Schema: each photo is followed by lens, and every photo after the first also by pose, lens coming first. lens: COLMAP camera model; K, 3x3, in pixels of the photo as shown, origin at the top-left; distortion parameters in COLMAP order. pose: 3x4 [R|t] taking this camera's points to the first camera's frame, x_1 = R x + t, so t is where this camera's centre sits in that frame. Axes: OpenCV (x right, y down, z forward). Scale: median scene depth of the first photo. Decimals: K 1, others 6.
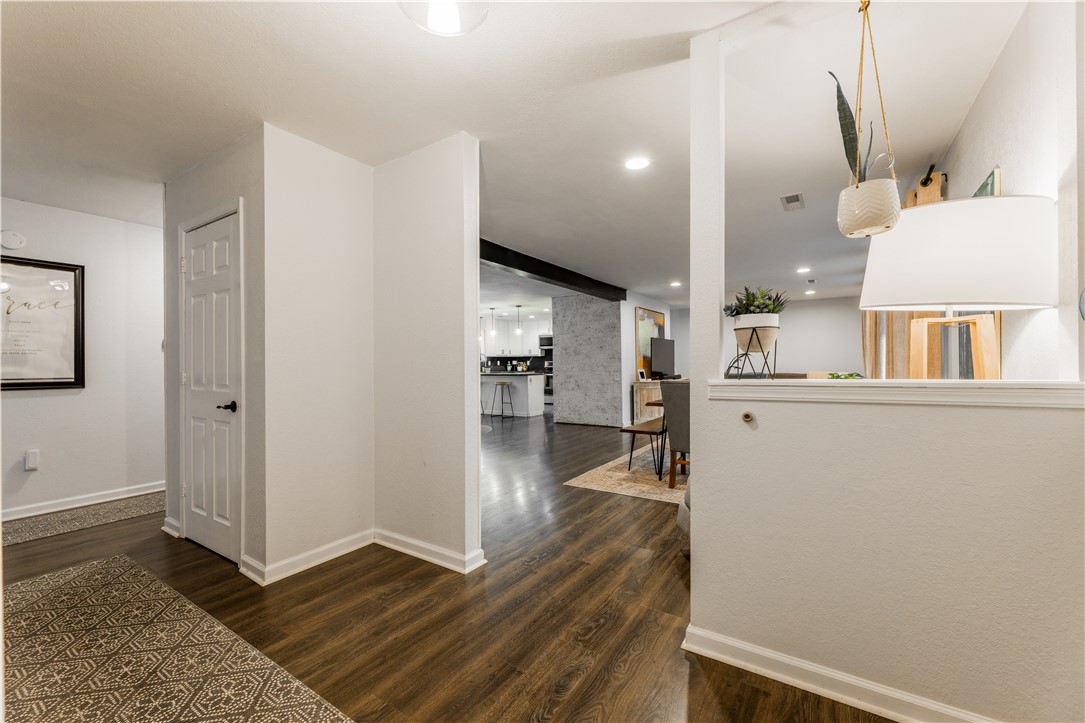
lens RADIAL K [[436.3, 0, 543.4], [0, 436.3, 361.5], [0, 0, 1]] dist [0.000809, 0.000172]
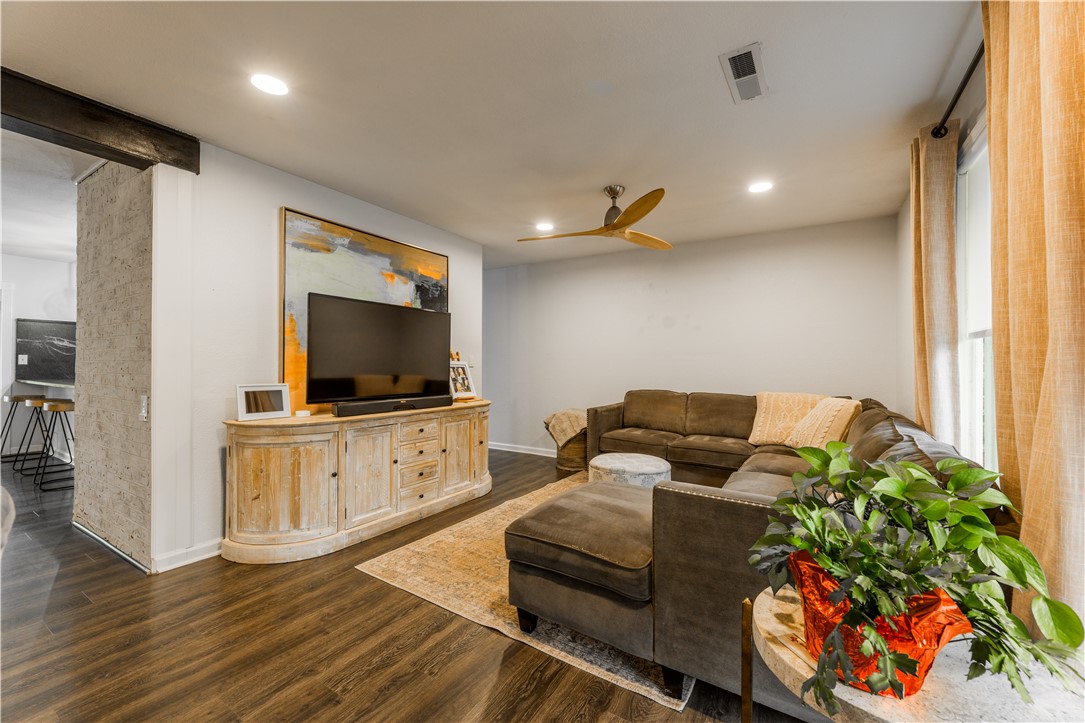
lens RADIAL K [[436.3, 0, 538.0], [0, 436.3, 357.6], [0, 0, 1]] dist [0.000809, 0.000172]
pose [[0.999665, 0.017193, 0.019328, 0.374530], [-0.016947, 0.999774, -0.012847, -0.001101], [-0.019545, 0.012515, 0.999731, 0.567558]]
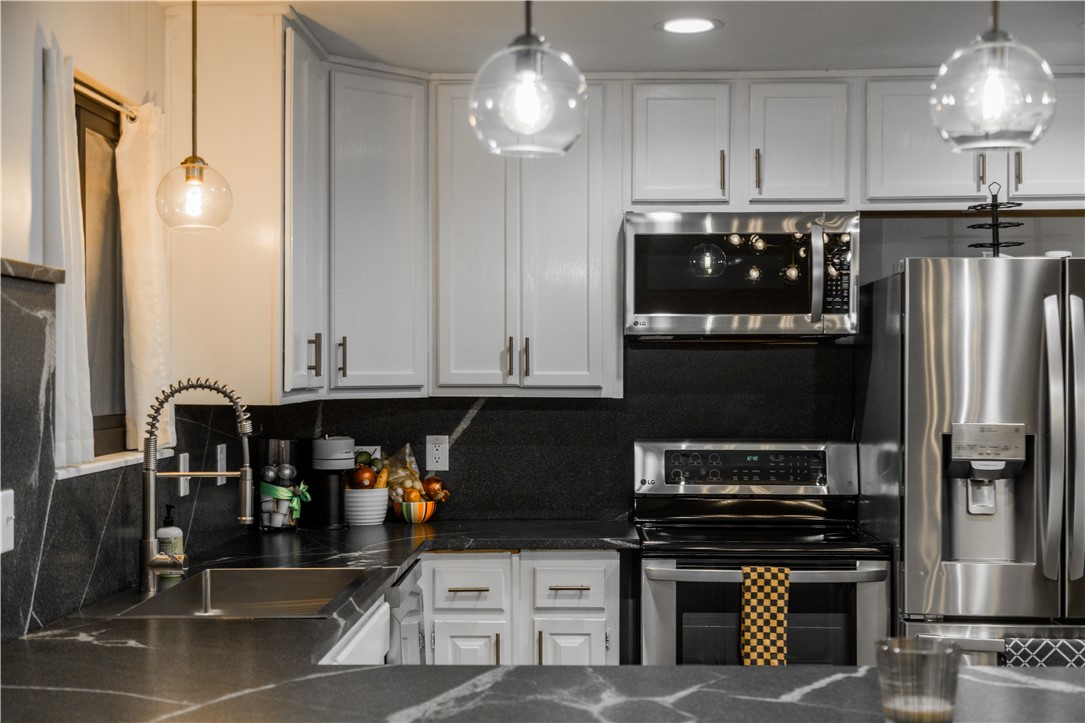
lens RADIAL K [[1535.9, 0, 545.0], [0, 1535.9, 372.0], [0, 0, 1]] dist [0.042055, 0.000000]
pose [[0.851351, 0.007944, 0.524536, -0.315025], [-0.009609, 0.999954, 0.000453, -0.025926], [-0.524509, -0.005426, 0.851388, 0.908780]]
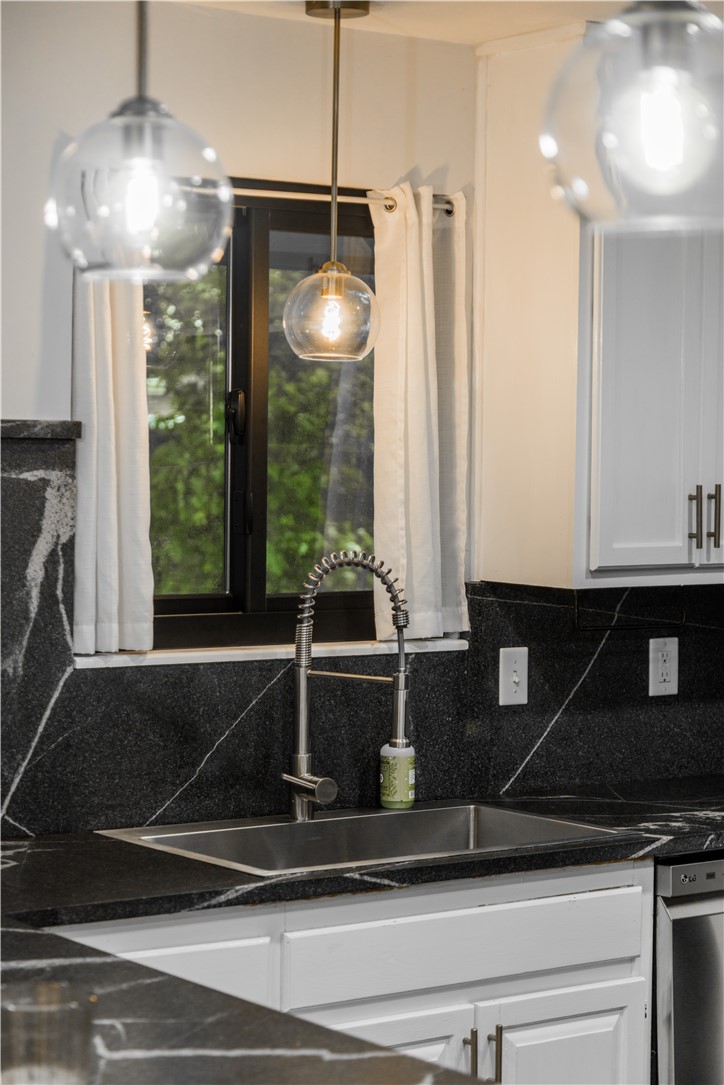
lens RADIAL K [[2396.6, 0, 361.0], [0, 2396.6, 570.3], [0, 0, 1]] dist [0.017515, 0.000000]
pose [[0.933710, 0.035478, -0.356267, -0.012651], [-0.017751, 0.998442, 0.052903, -0.044573], [0.357589, -0.043072, 0.932885, 0.853640]]
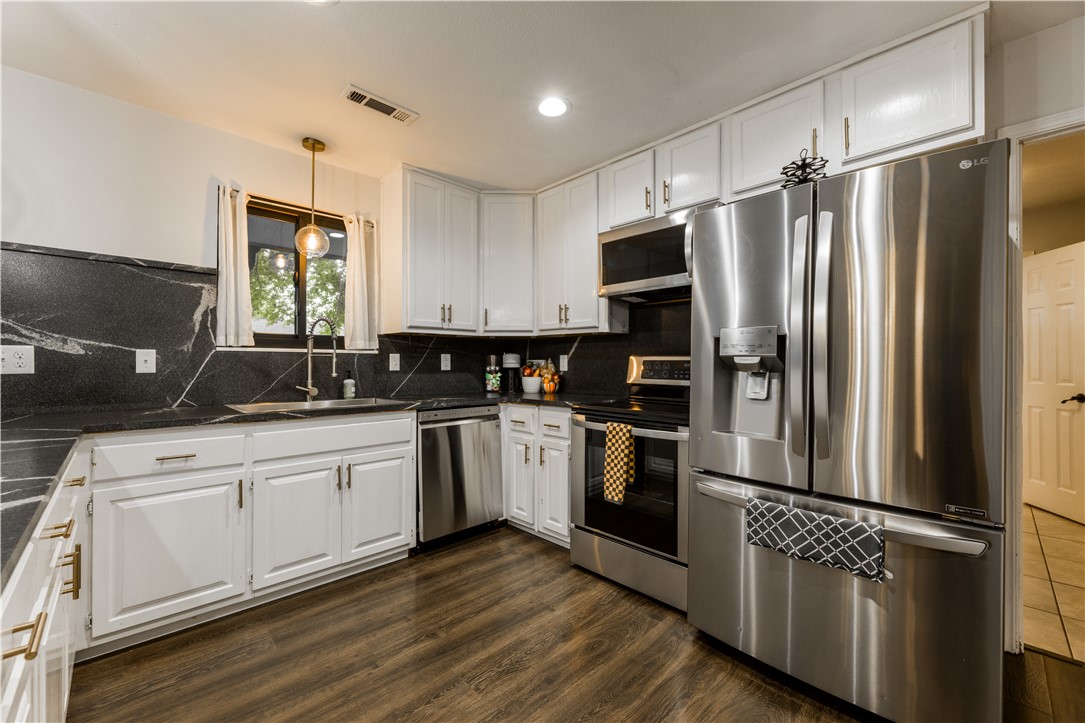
lens RADIAL K [[436.3, 0, 539.4], [0, 436.3, 361.6], [0, 0, 1]] dist [0.000809, 0.000172]
pose [[0.974402, 0.011364, -0.224524, 0.012748], [-0.011188, 0.999935, 0.002054, 0.003239], [0.224533, 0.000510, 0.974466, 1.056962]]
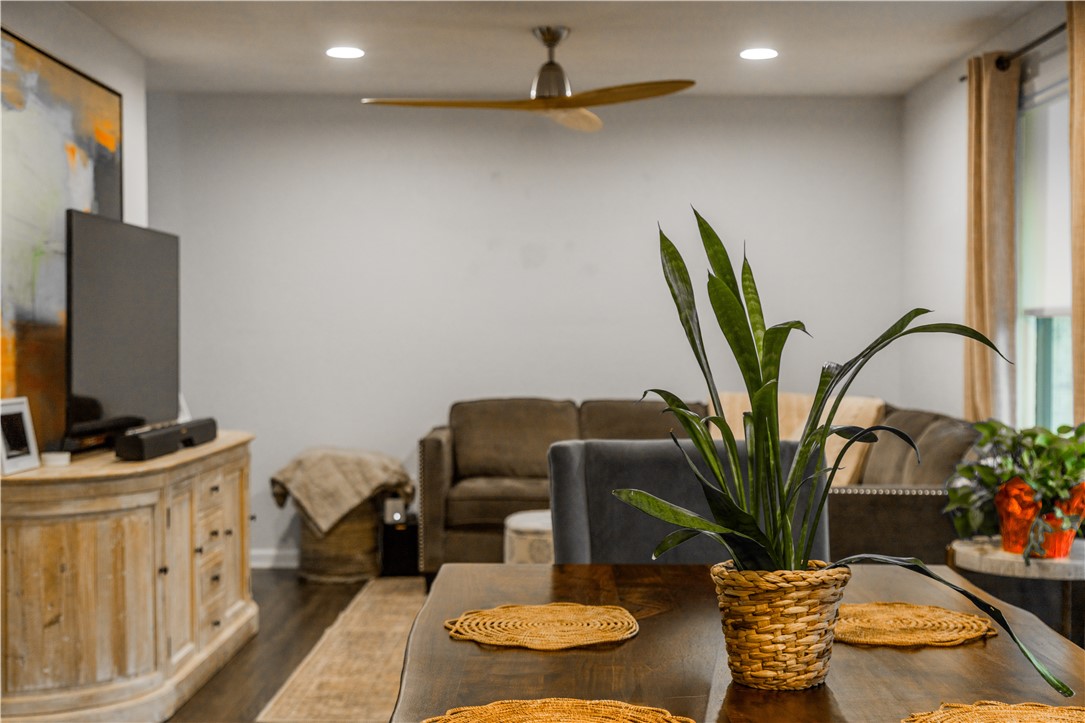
lens RADIAL K [[1535.9, 0, 540.7], [0, 1535.9, 358.7], [0, 0, 1]] dist [0.042055, 0.000000]
pose [[0.833490, 0.000349, 0.552534, 0.060179], [-0.010477, 0.999830, 0.015174, -0.006930], [-0.552435, -0.018436, 0.833352, 0.348828]]
